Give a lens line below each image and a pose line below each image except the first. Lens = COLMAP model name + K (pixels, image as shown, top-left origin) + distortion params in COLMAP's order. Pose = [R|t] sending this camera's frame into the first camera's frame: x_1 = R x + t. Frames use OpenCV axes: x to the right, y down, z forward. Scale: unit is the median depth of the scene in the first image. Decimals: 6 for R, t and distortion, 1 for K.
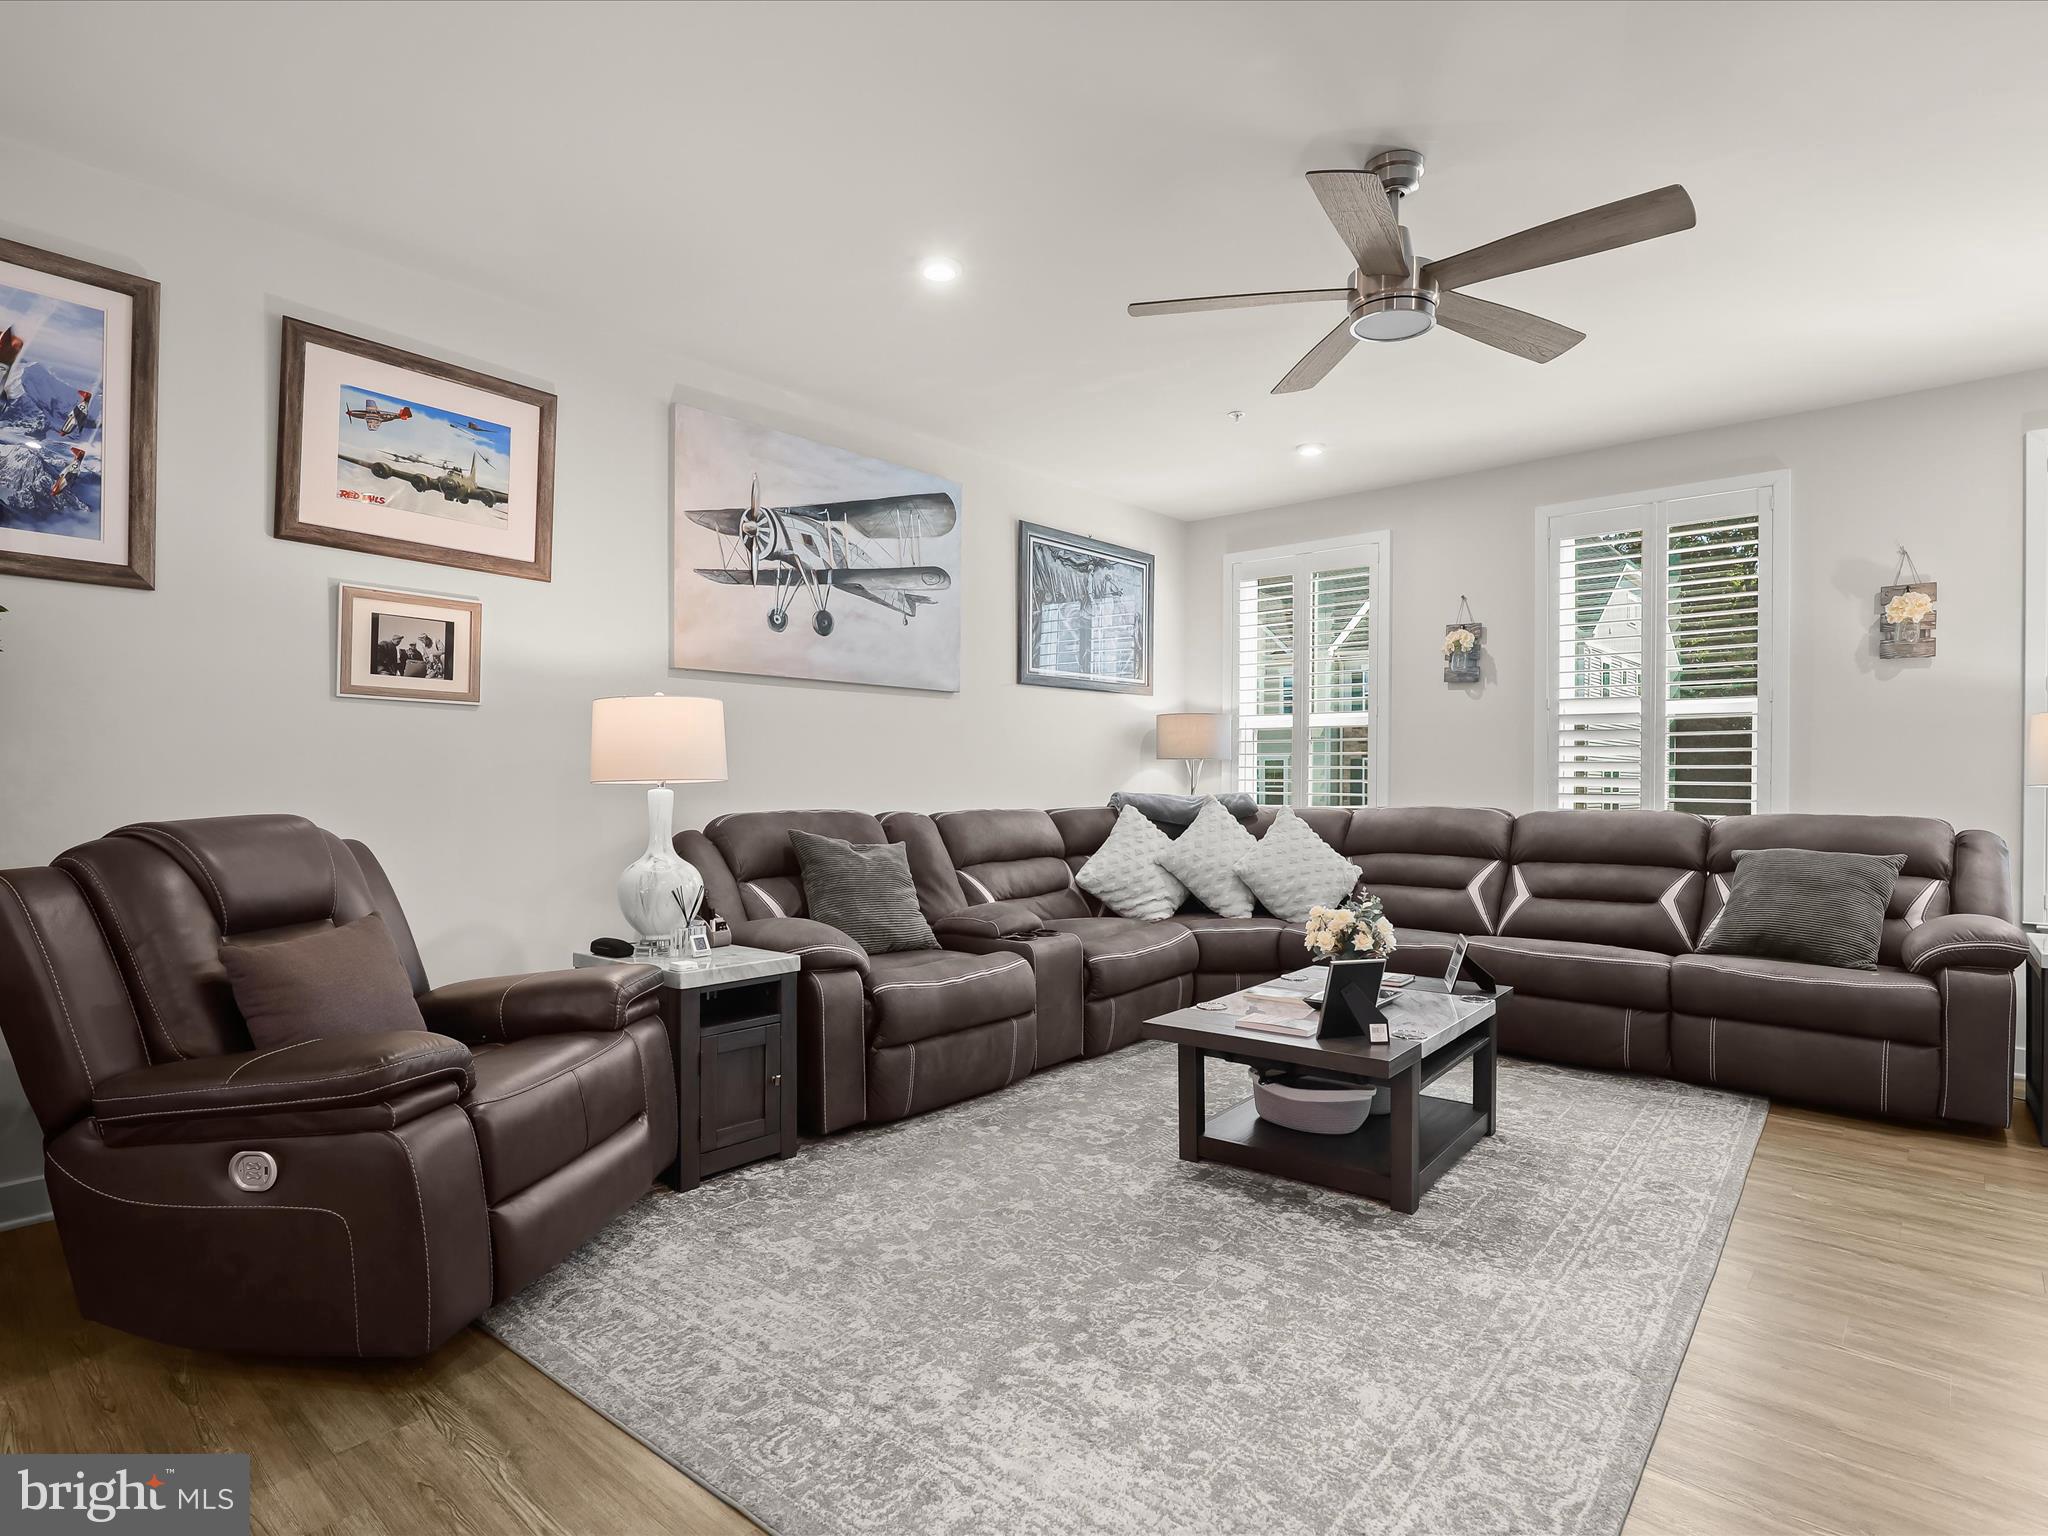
lens RADIAL K [[1065.8, 0, 1019.6], [0, 1065.8, 775.2], [0, 0, 1]] dist [-0.015951, 0.000437]
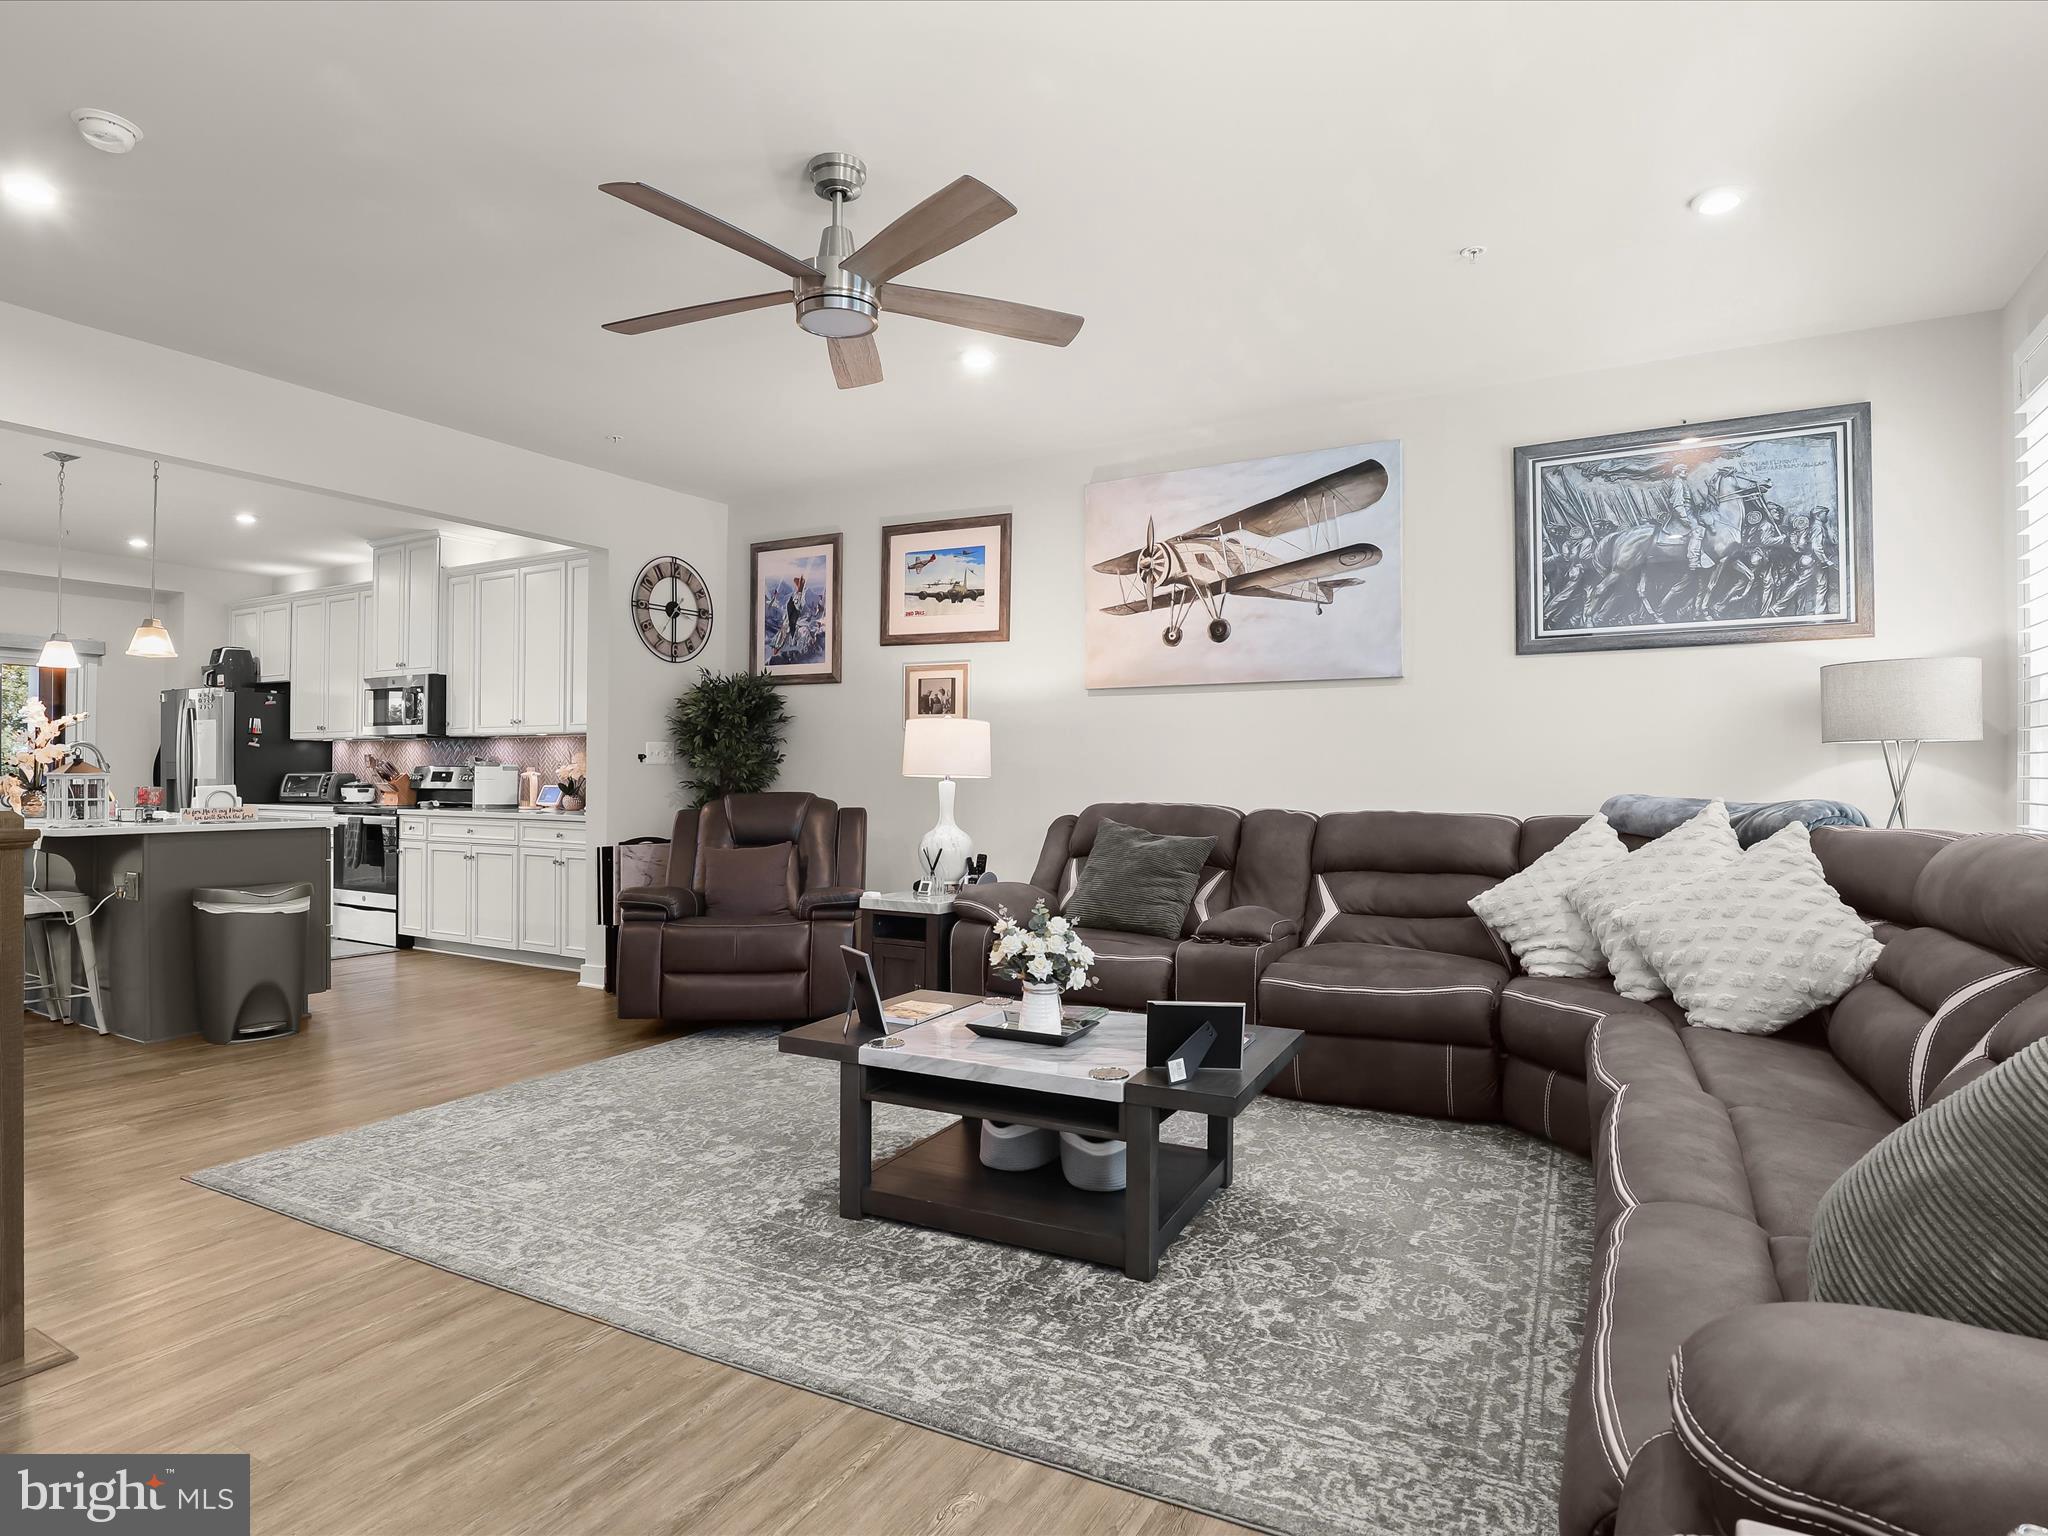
lens RADIAL K [[1074.1, 0, 1024.0], [0, 1074.1, 768.0], [0, 0, 1]] dist [-0.018406, 0.002656]
pose [[0.221340, -0.006650, -0.975174, 1.030694], [0.001183, 0.999978, -0.006551, 0.003331], [0.975196, 0.000296, 0.221343, 0.706599]]
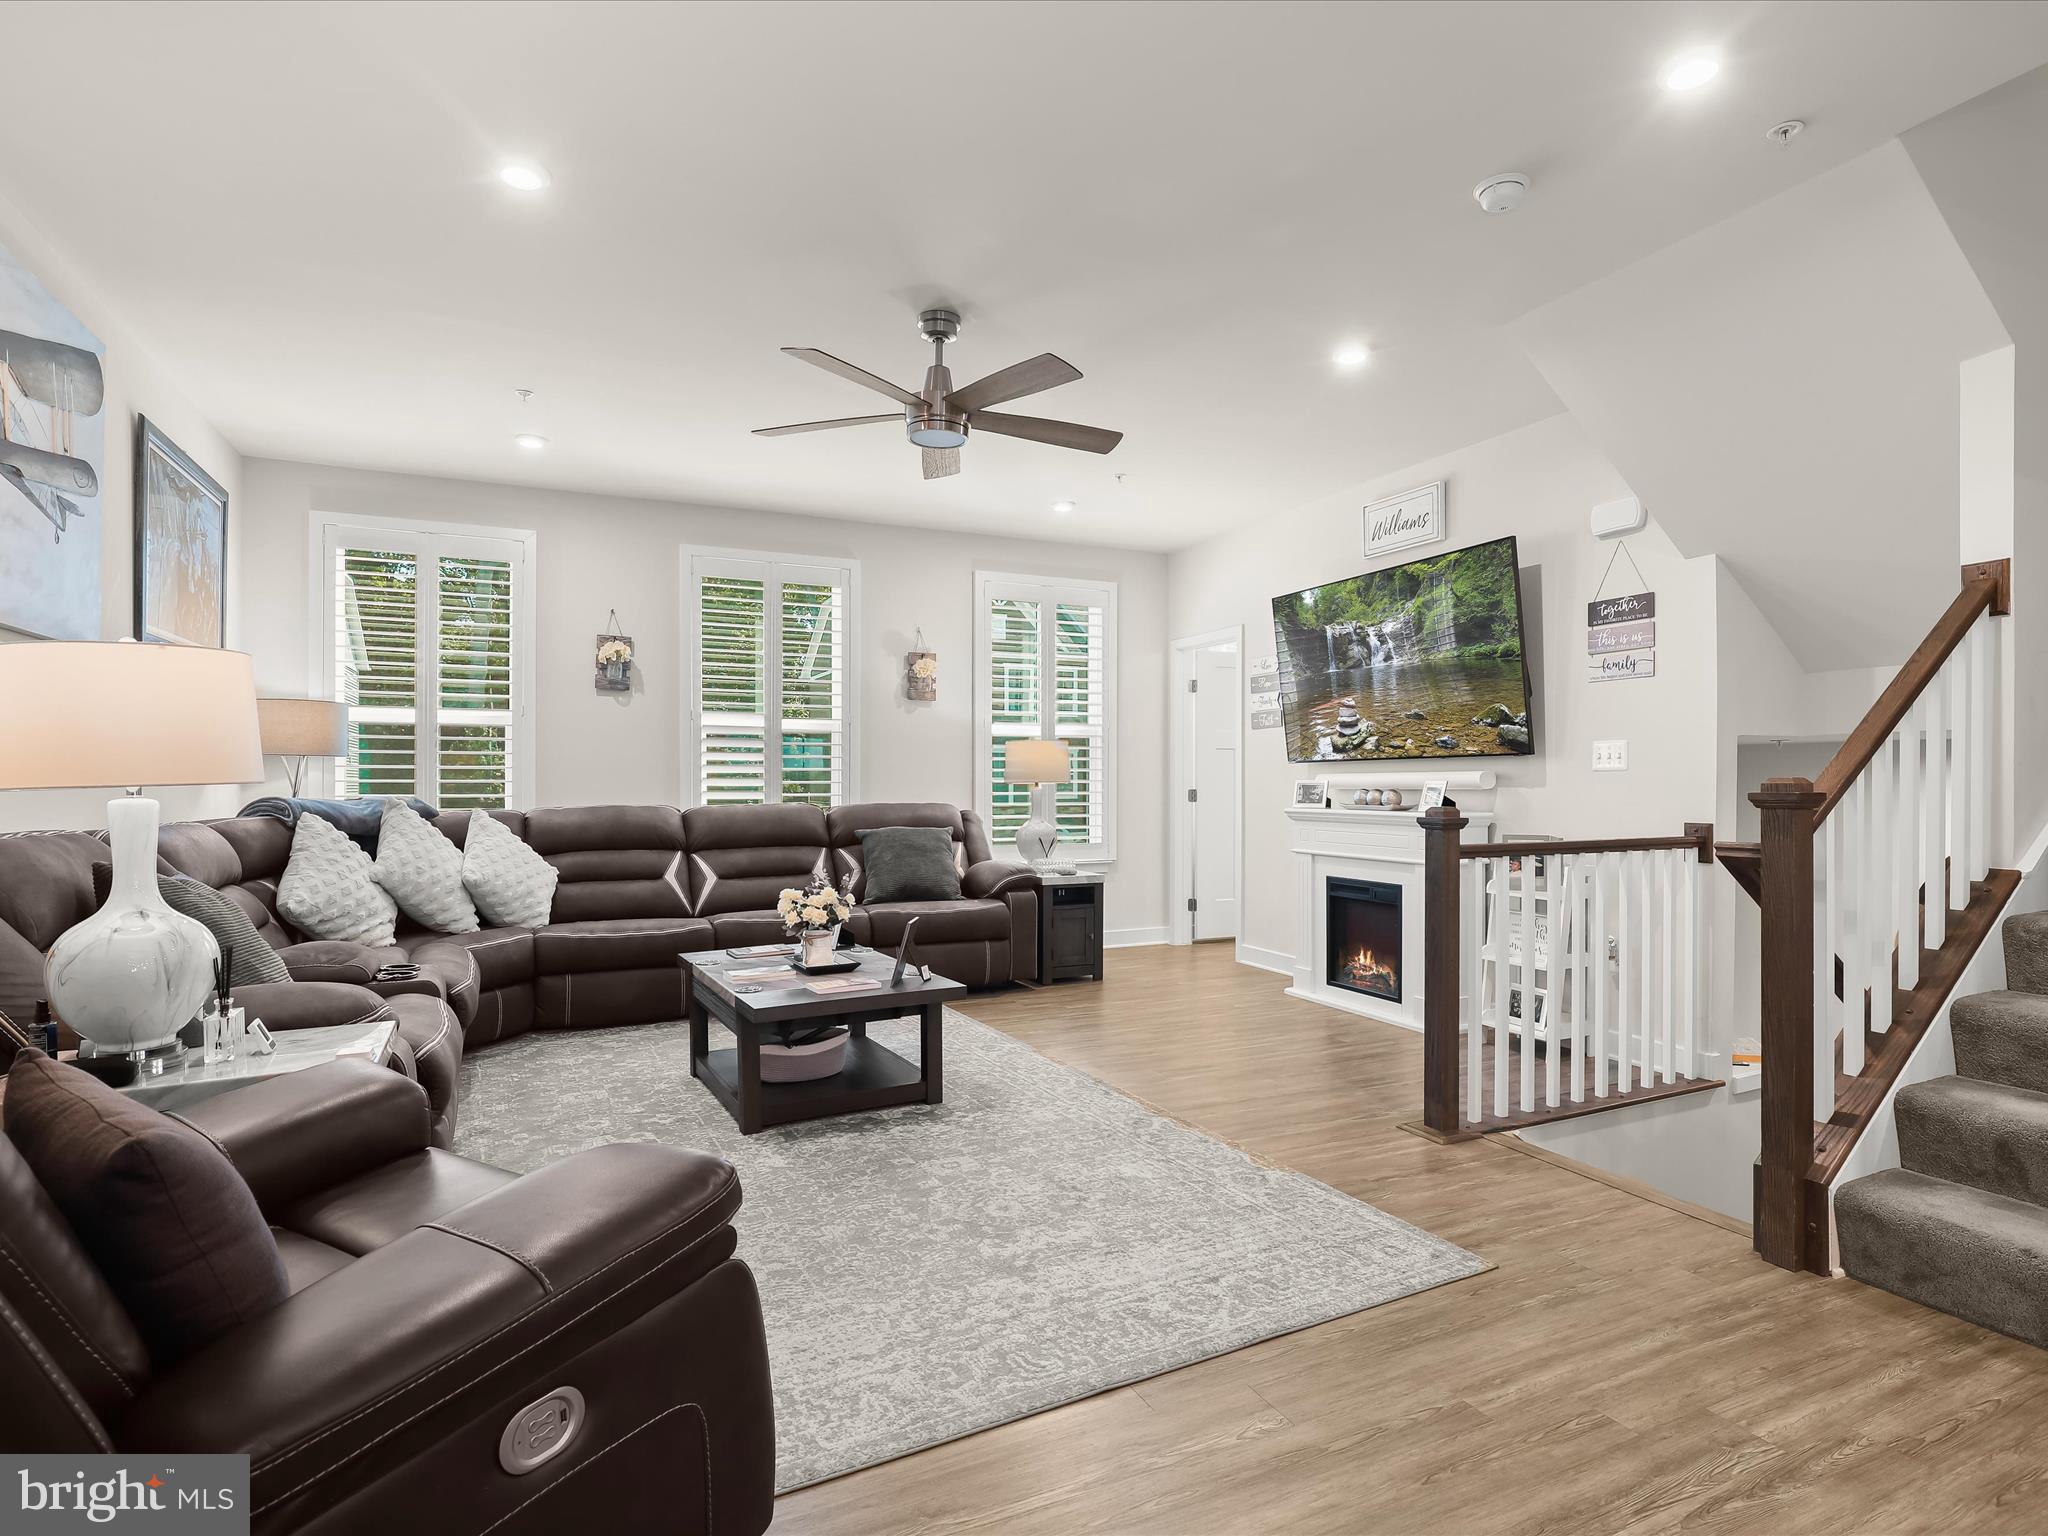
lens RADIAL K [[1084.2, 0, 1029.5], [0, 1084.2, 775.2], [0, 0, 1]] dist [-0.002453, -0.000441]
pose [[0.393471, 0.001221, 0.919336, -0.638596], [-0.001917, 0.999998, -0.000508, -0.001291], [-0.919335, -0.001562, 0.393473, 0.265659]]
